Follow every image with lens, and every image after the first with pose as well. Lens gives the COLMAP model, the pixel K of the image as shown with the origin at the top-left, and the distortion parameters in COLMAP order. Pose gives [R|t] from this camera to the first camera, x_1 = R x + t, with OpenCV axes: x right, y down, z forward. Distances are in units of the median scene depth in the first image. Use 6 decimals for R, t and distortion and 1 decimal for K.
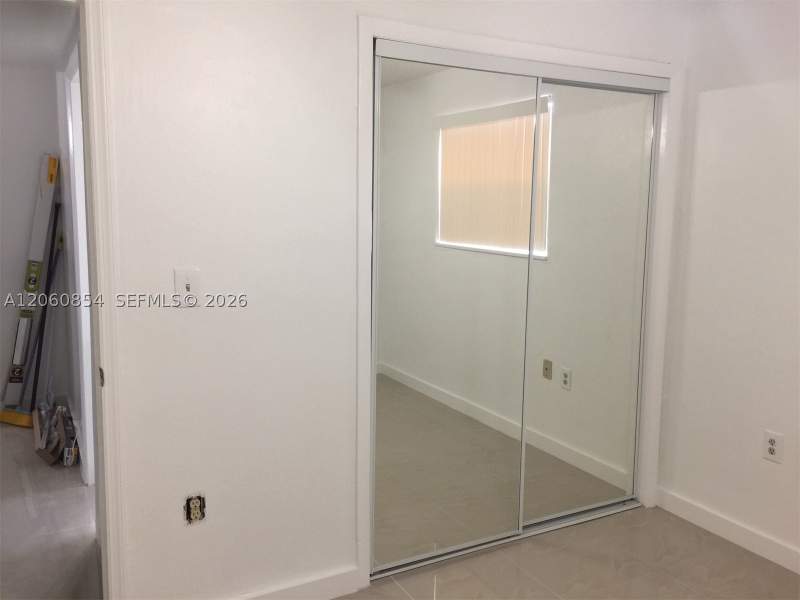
lens RADIAL K [[691.6, 0, 400.0], [0, 691.6, 300.0], [0, 0, 1]] dist [0.027574, -0.012814]
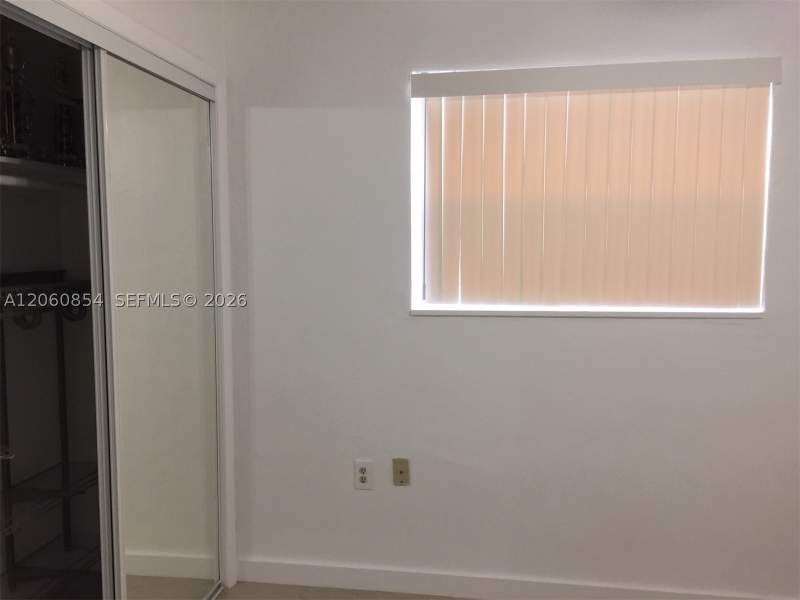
lens RADIAL K [[691.6, 0, 400.0], [0, 691.6, 300.0], [0, 0, 1]] dist [0.027574, -0.012814]
pose [[0.599835, -0.092691, 0.794737, -0.189004], [0.123825, 0.992055, 0.022245, -0.050420], [-0.790484, 0.085065, 0.606546, 0.338864]]
